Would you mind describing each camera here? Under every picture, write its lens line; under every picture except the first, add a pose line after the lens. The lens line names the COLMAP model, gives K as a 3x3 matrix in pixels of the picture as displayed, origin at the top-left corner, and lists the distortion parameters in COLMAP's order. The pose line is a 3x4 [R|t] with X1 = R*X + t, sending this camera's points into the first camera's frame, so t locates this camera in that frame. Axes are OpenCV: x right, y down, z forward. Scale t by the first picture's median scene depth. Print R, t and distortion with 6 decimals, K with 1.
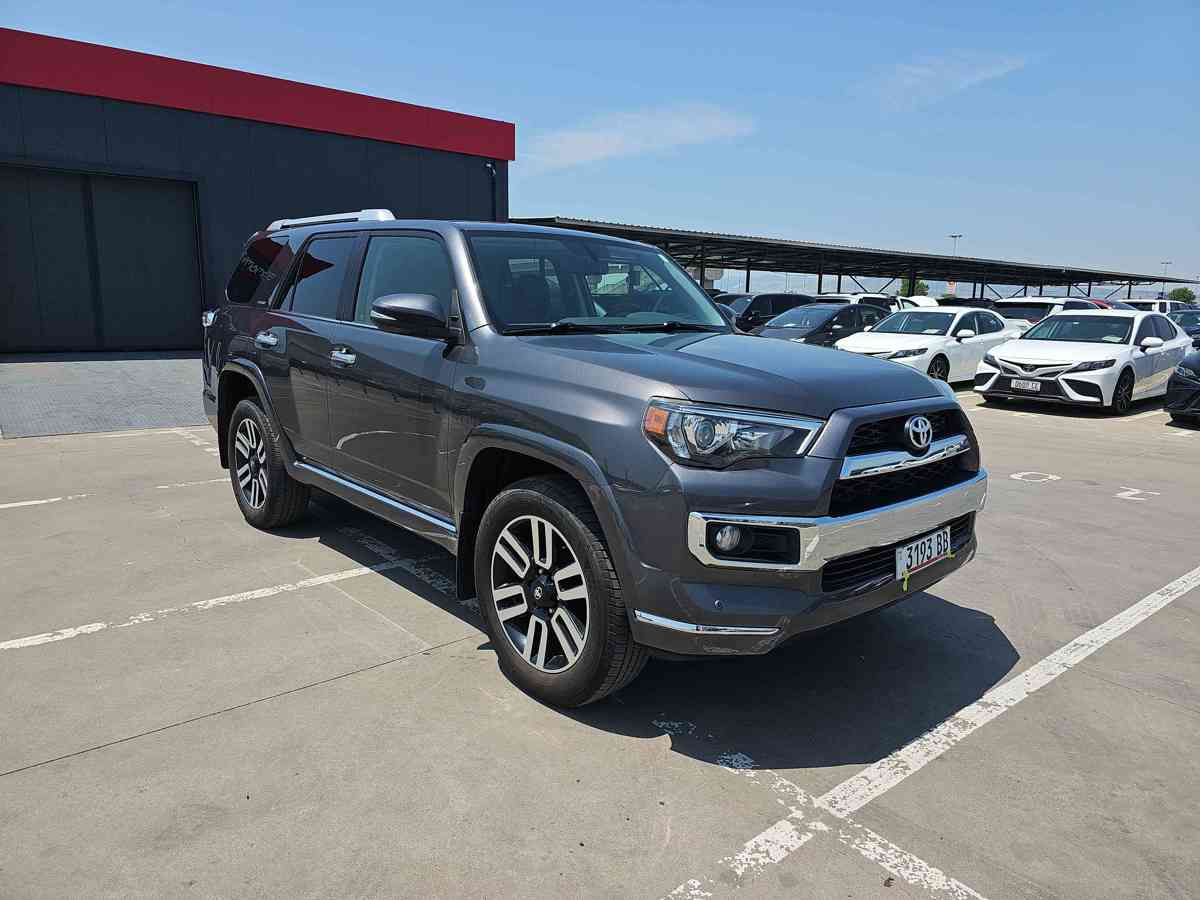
lens RADIAL K [[785.4, 0, 635.1], [0, 785.4, 484.3], [0, 0, 1]] dist [0.032683, 0.000870]
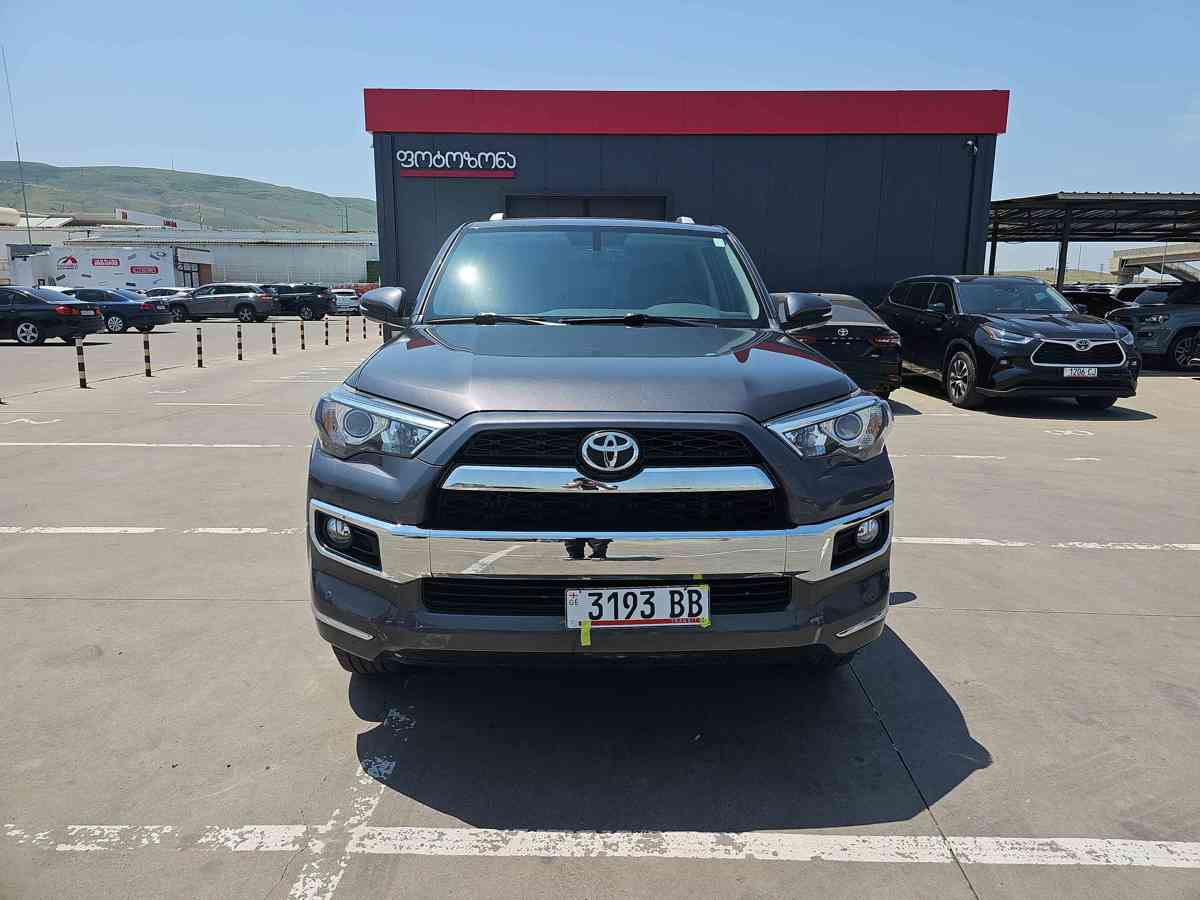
lens RADIAL K [[803.6, 0, 604.2], [0, 803.6, 468.8], [0, 0, 1]] dist [0.056012, -0.053720]
pose [[0.754326, 0.126504, -0.644197, 0.860236], [-0.139236, 0.989764, 0.031326, -0.071480], [0.641565, 0.066066, 0.764218, 0.369600]]
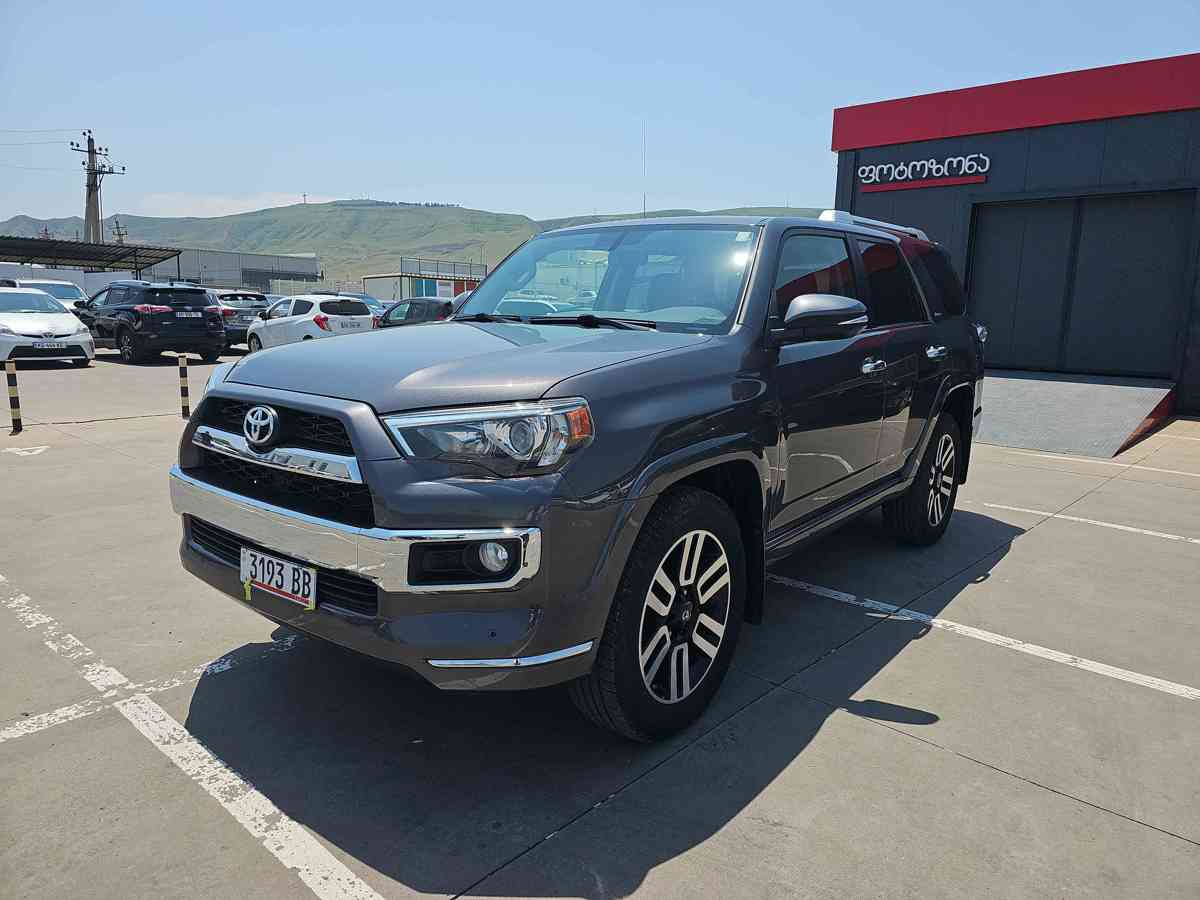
lens RADIAL K [[796.6, 0, 596.3], [0, 796.6, 483.5], [0, 0, 1]] dist [0.044197, -0.047951]
pose [[0.135890, 0.192867, -0.971770, 1.241860], [-0.235734, 0.958992, 0.157366, -0.223901], [0.962270, 0.207695, 0.175783, 1.185399]]
